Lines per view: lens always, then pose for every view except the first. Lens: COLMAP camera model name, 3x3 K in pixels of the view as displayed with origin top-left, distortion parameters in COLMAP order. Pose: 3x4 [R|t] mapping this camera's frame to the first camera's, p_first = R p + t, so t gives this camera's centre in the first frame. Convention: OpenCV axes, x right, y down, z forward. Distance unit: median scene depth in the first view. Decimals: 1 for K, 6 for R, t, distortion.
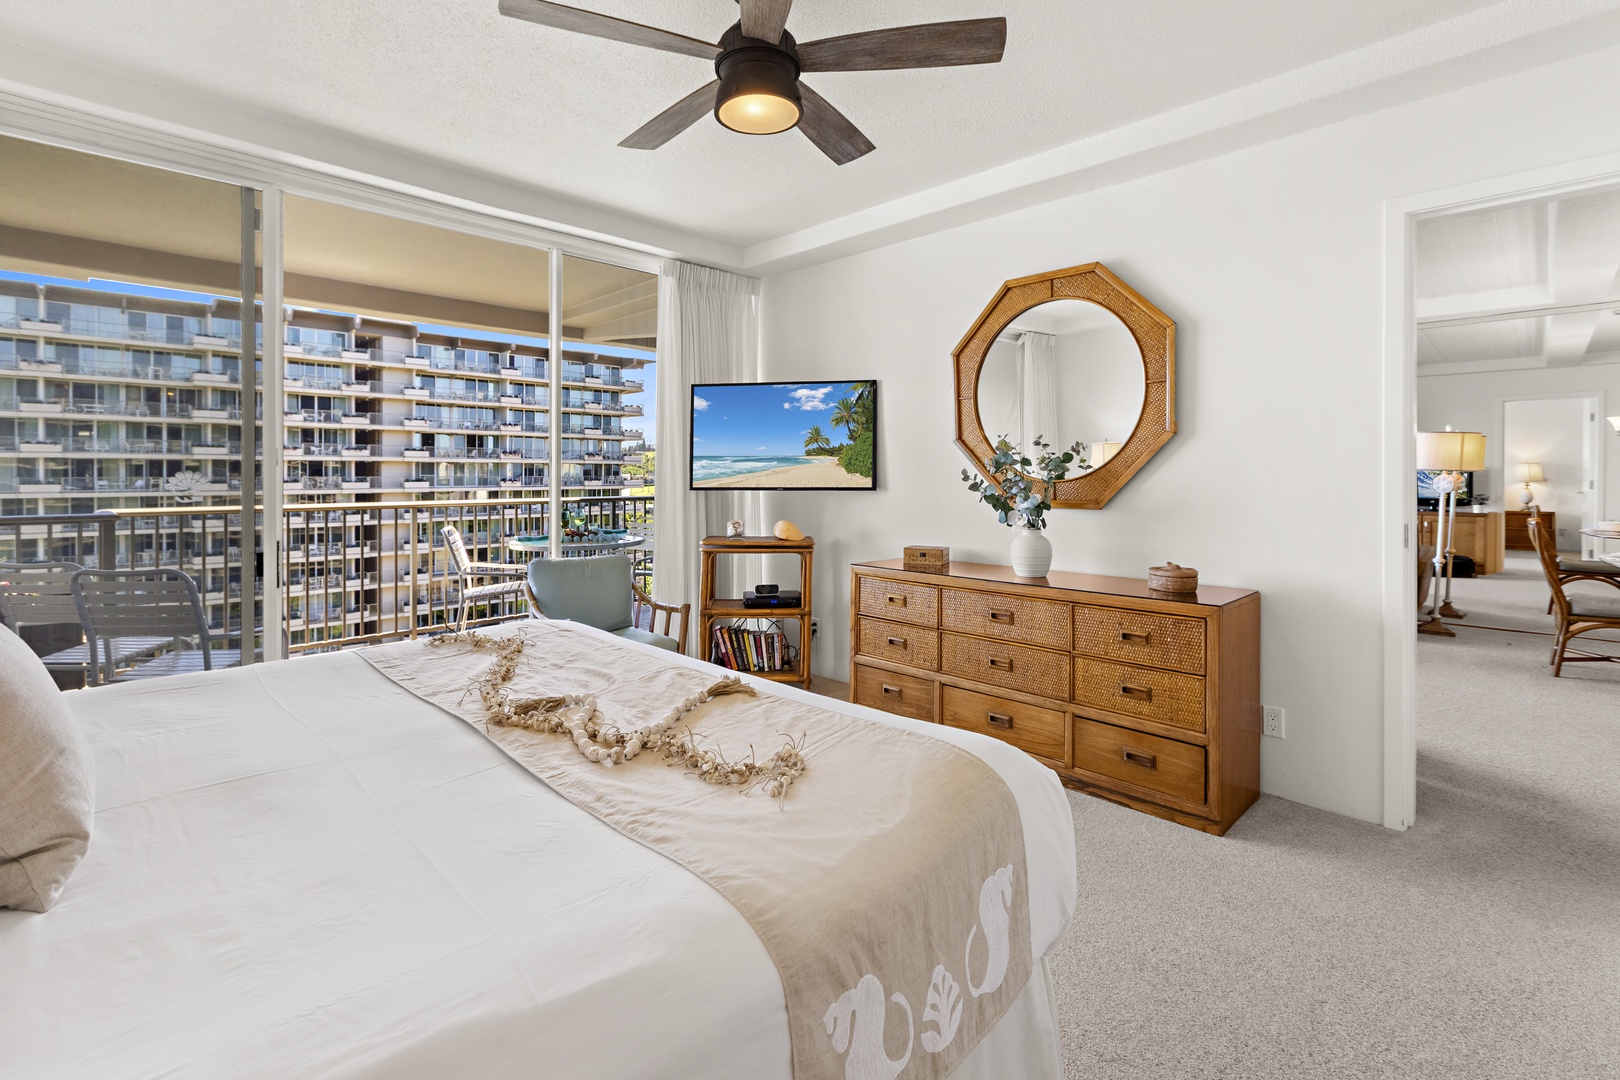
lens RADIAL K [[736.3, 0, 809.1], [0, 736.3, 473.4], [0, 0, 1]] dist [-0.000350, -0.005206]
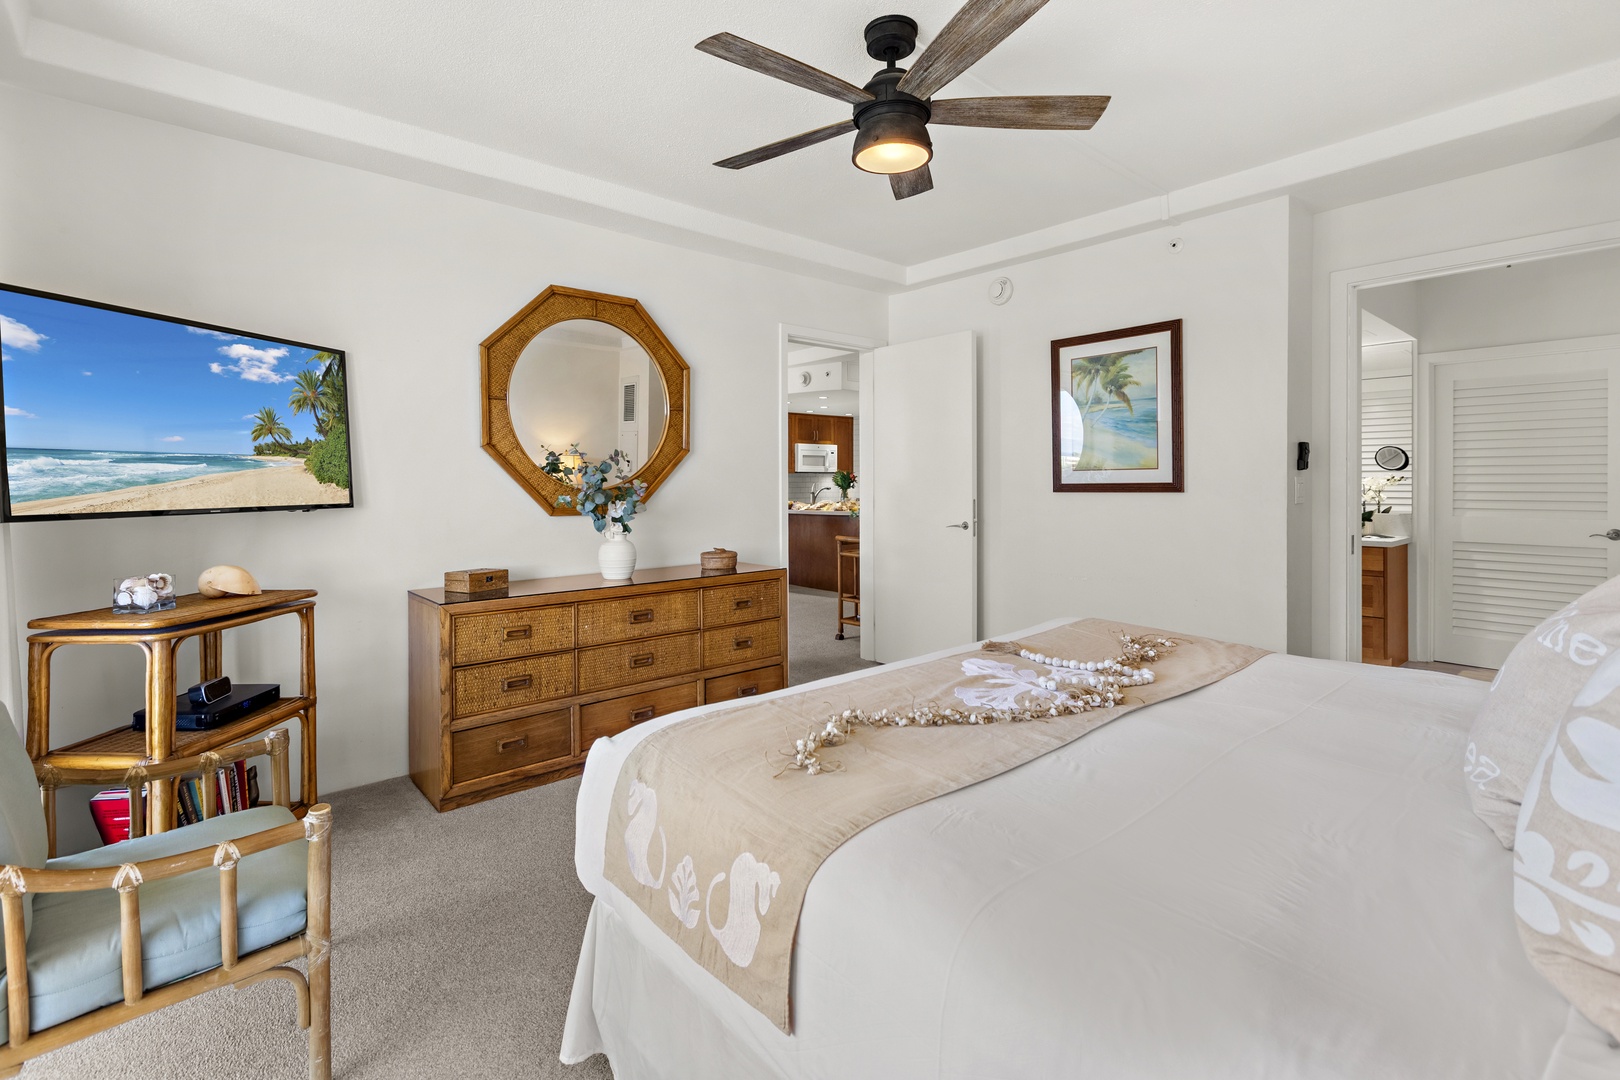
lens RADIAL K [[723.7, 0, 809.2], [0, 723.7, 480.7], [0, 0, 1]] dist [0.000623, -0.000006]
pose [[0.092044, -0.003809, 0.995748, -0.568036], [-0.001412, 0.999991, 0.003956, -0.005654], [-0.995754, -0.001770, 0.092038, 0.493789]]
